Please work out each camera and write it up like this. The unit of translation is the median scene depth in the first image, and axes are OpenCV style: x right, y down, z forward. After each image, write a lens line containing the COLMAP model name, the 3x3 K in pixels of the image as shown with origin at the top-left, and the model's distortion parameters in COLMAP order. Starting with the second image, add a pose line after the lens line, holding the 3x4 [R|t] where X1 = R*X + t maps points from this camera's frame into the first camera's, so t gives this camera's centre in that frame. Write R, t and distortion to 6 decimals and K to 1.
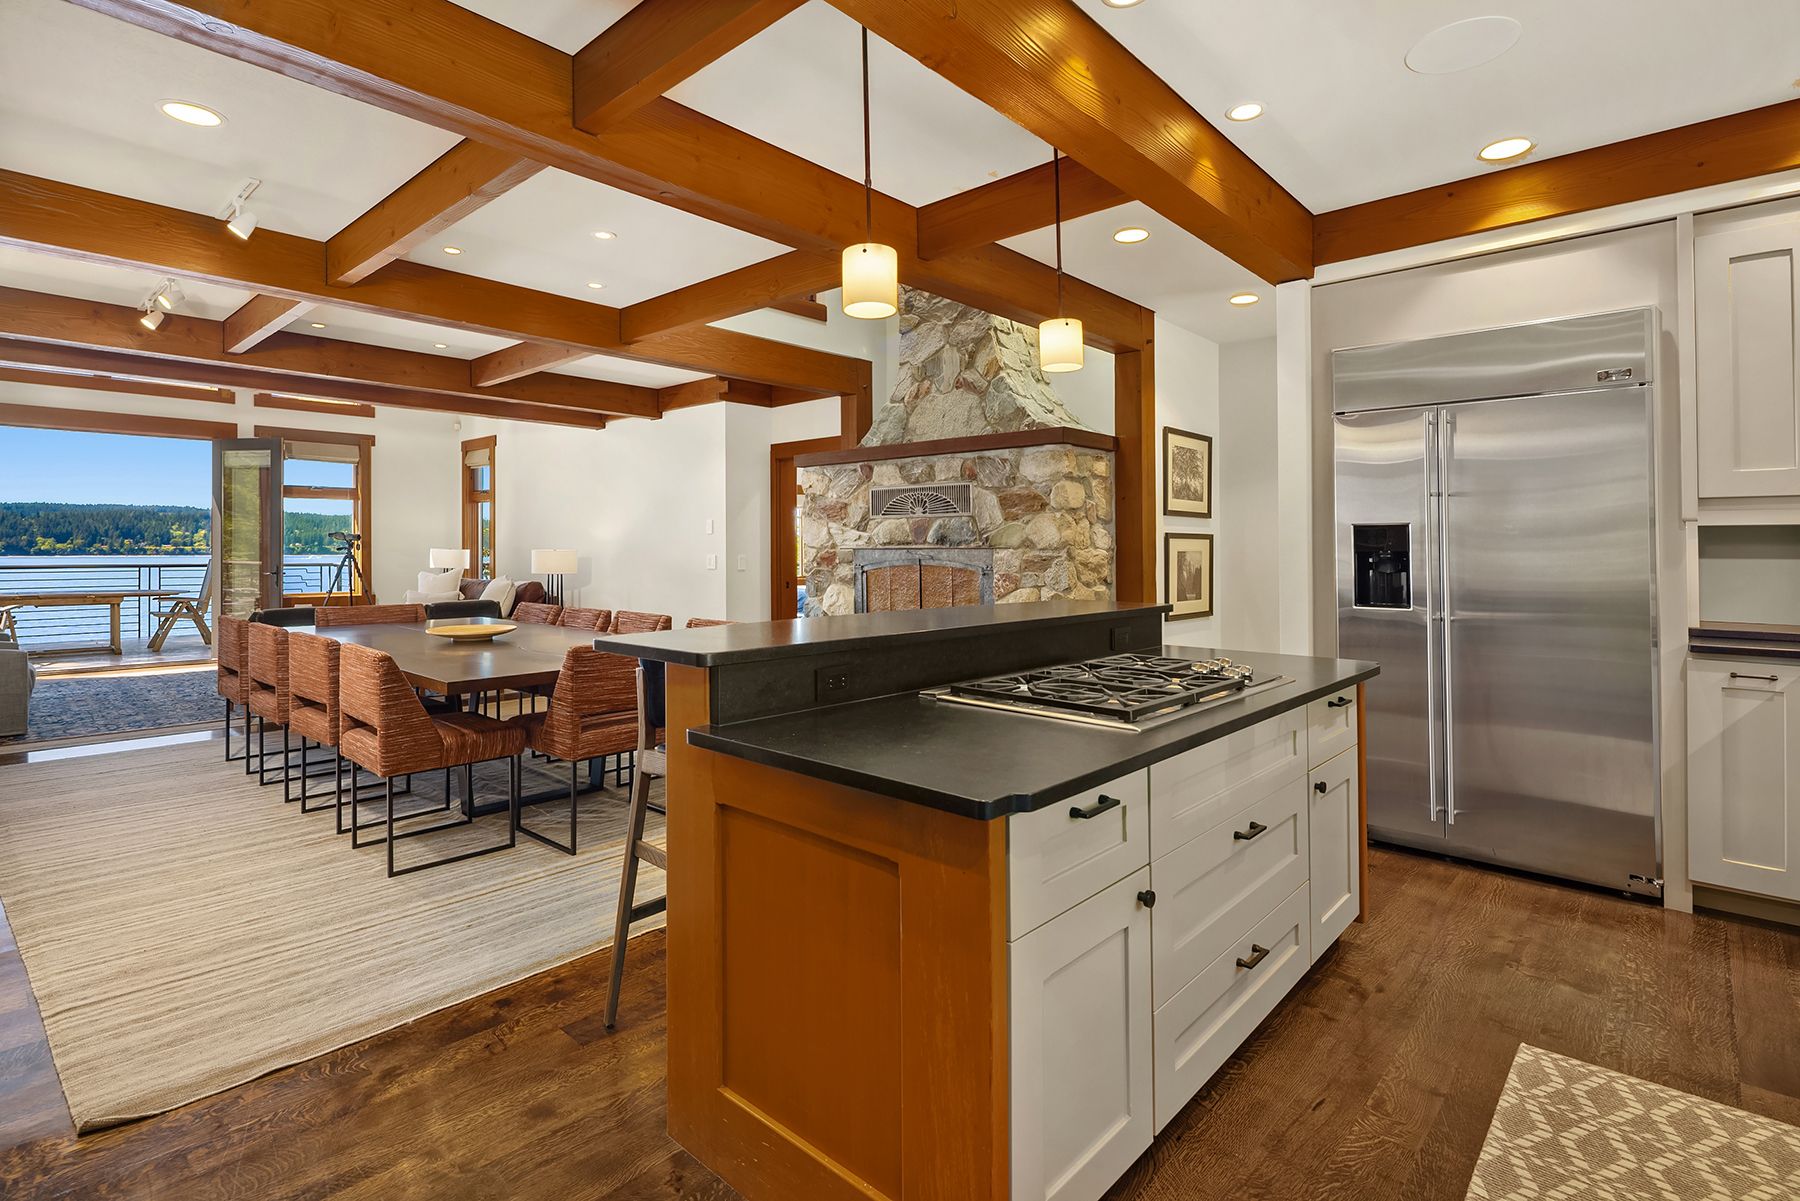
lens RADIAL K [[875.1, 0, 920.7], [0, 875.1, 543.5], [0, 0, 1]] dist [0.001531, 0.000531]
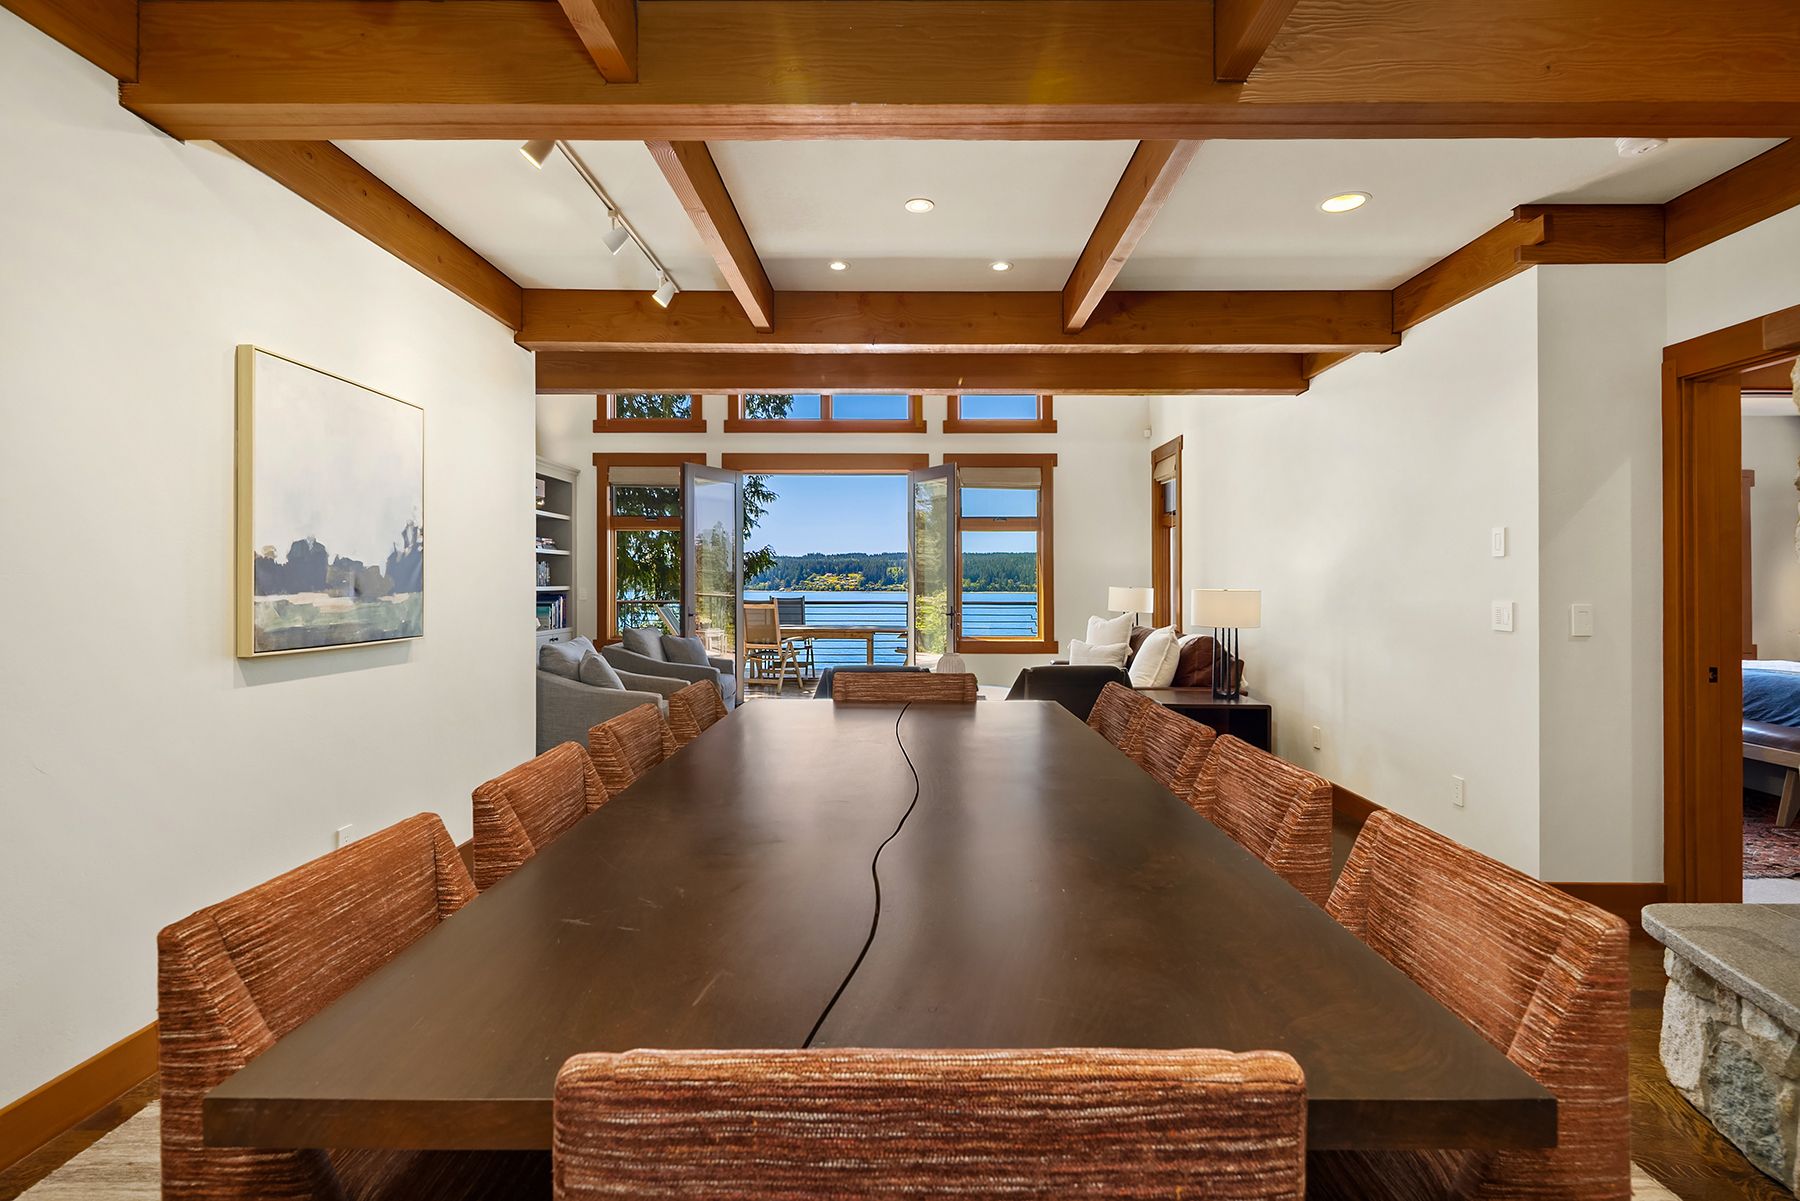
lens RADIAL K [[888.4, 0, 908.9], [0, 888.4, 581.5], [0, 0, 1]] dist [0.001461, -0.000415]
pose [[0.650685, -0.001637, -0.759346, -0.102104], [0.000173, 0.999998, -0.002007, 0.003767], [0.759348, 0.001175, 0.650684, 0.539172]]
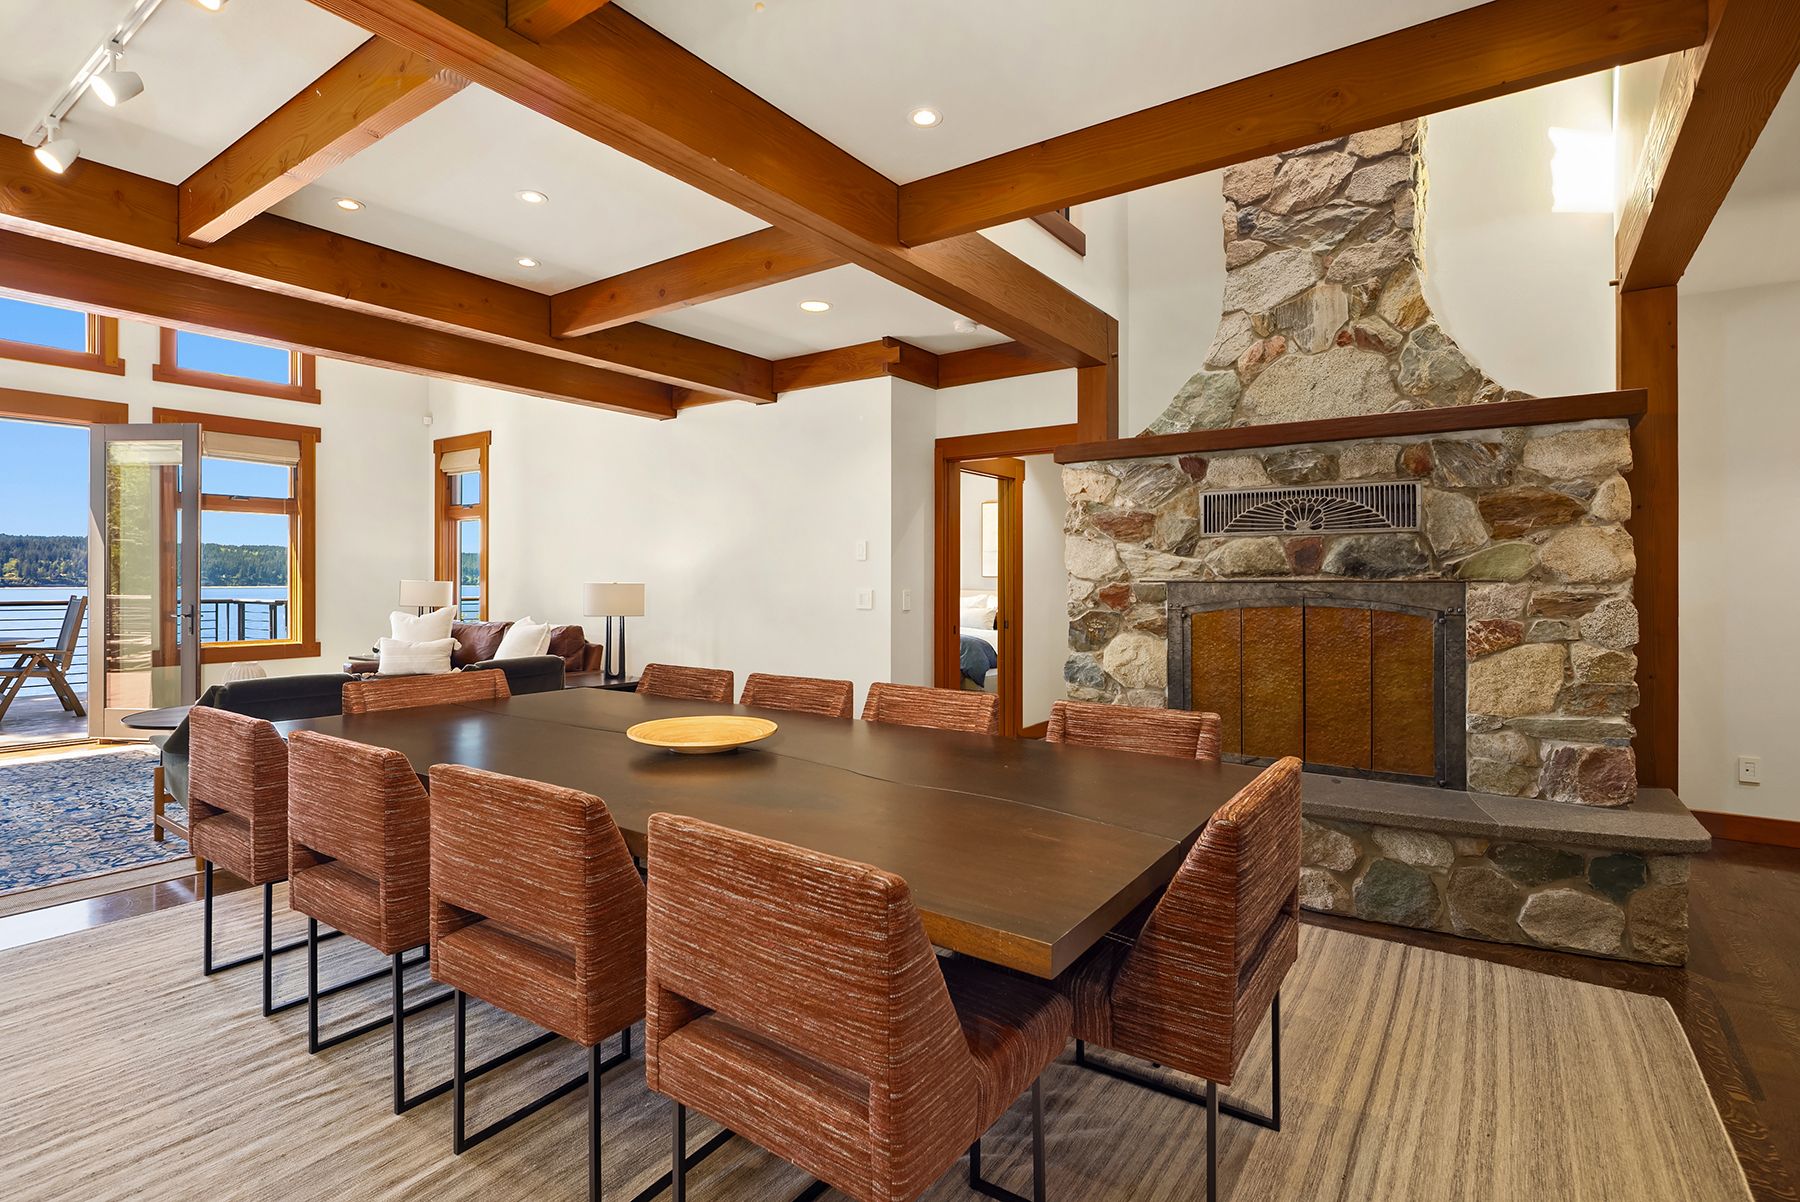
lens RADIAL K [[875.5, 0, 899.2], [0, 875.5, 573.7], [0, 0, 1]] dist [0.001013, -0.000880]
pose [[0.994234, 0.001746, 0.107216, -0.351070], [-0.001509, 0.999996, -0.002294, 0.001606], [-0.107220, 0.002119, 0.994233, 0.343185]]
